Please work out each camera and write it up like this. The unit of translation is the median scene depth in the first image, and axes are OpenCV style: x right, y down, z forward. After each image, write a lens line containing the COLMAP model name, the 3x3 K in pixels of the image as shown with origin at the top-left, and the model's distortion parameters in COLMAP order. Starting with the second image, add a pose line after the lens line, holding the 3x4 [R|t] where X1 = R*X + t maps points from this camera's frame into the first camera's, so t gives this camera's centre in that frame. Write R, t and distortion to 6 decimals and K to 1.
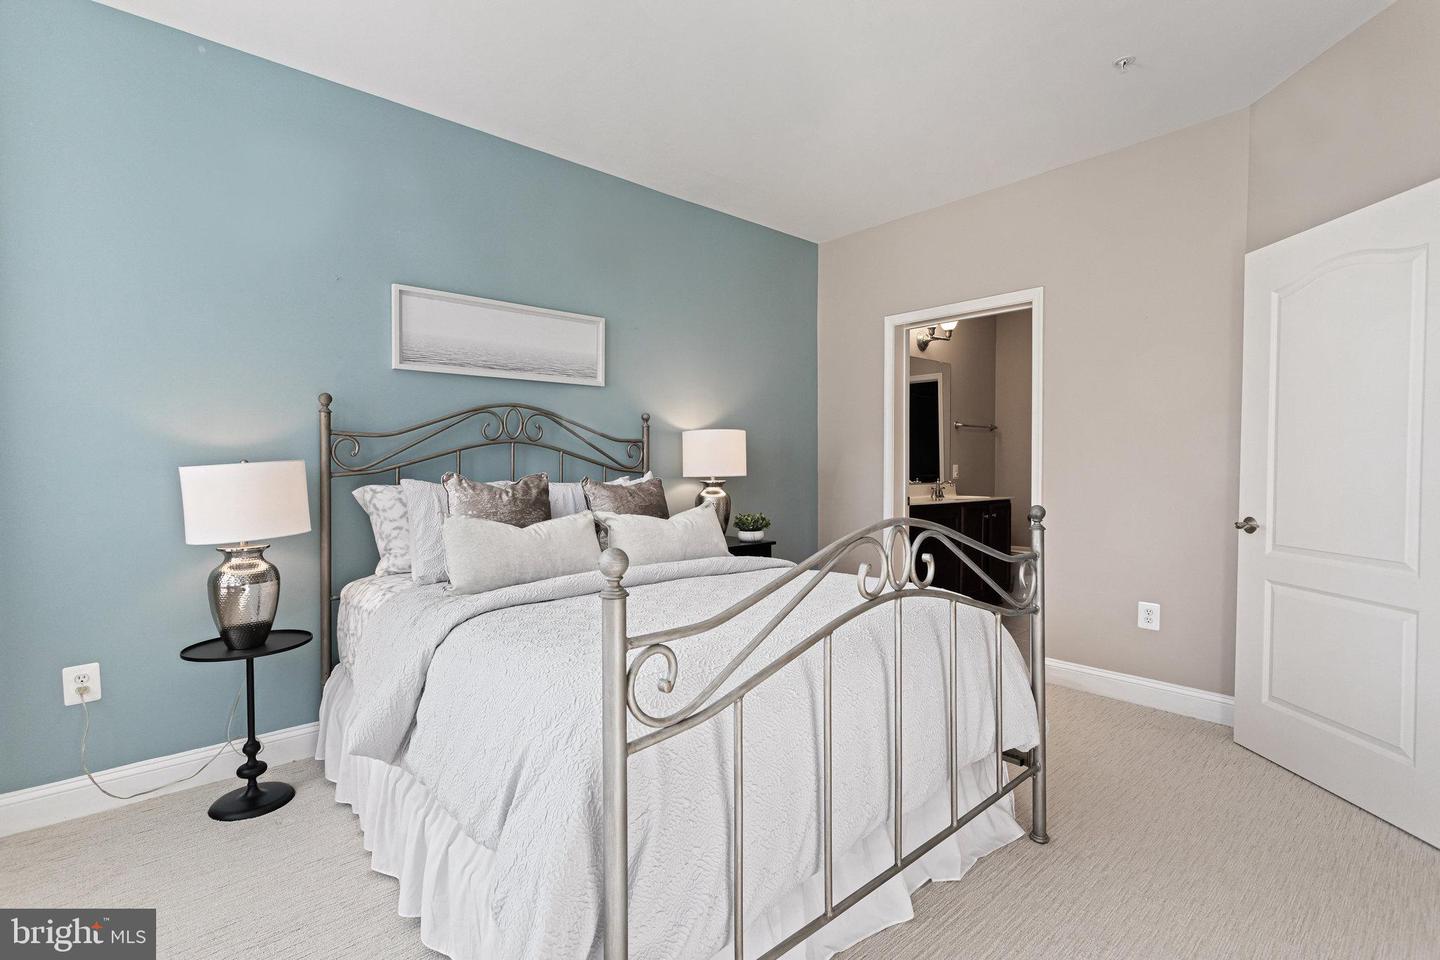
lens RADIAL K [[680.4, 0, 711.3], [0, 680.4, 469.7], [0, 0, 1]] dist [-0.000567, 0.004115]
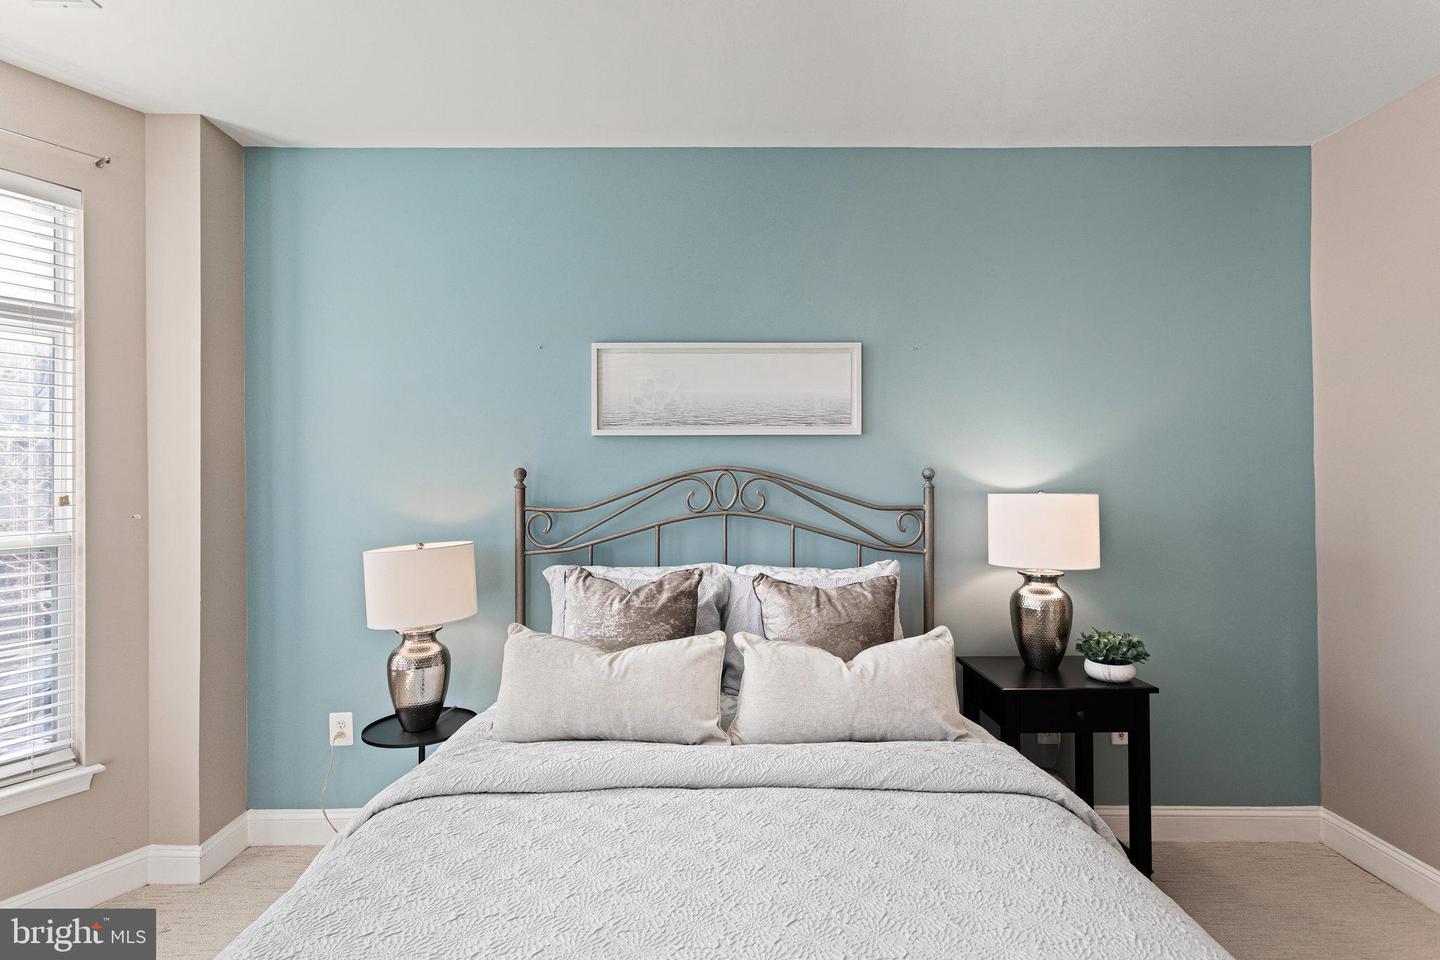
lens RADIAL K [[680.4, 0, 710.1], [0, 680.4, 472.7], [0, 0, 1]] dist [-0.000567, 0.004115]
pose [[0.745459, -0.006129, -0.666524, 0.234722], [-0.003666, 0.999905, -0.013295, -0.079906], [0.666542, 0.012354, 0.745365, 0.388344]]
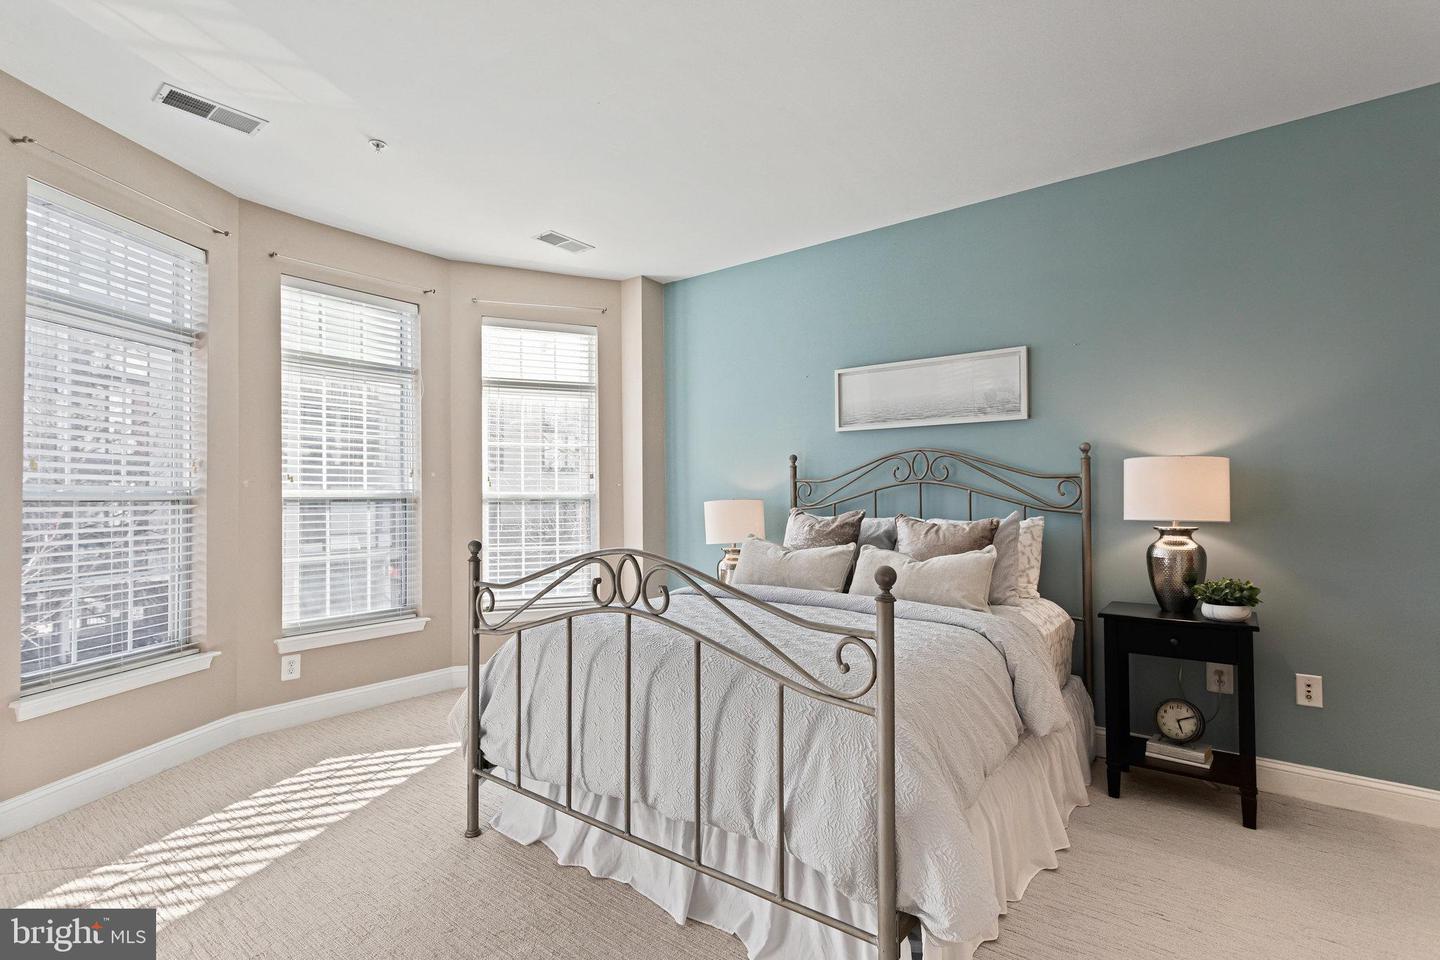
lens RADIAL K [[680.4, 0, 709.5], [0, 680.4, 494.4], [0, 0, 1]] dist [-0.000567, 0.004115]
pose [[0.178438, -0.002707, -0.983947, 0.760645], [-0.007830, 0.999961, -0.004171, -0.014007], [0.983920, 0.008449, 0.178410, 0.458487]]
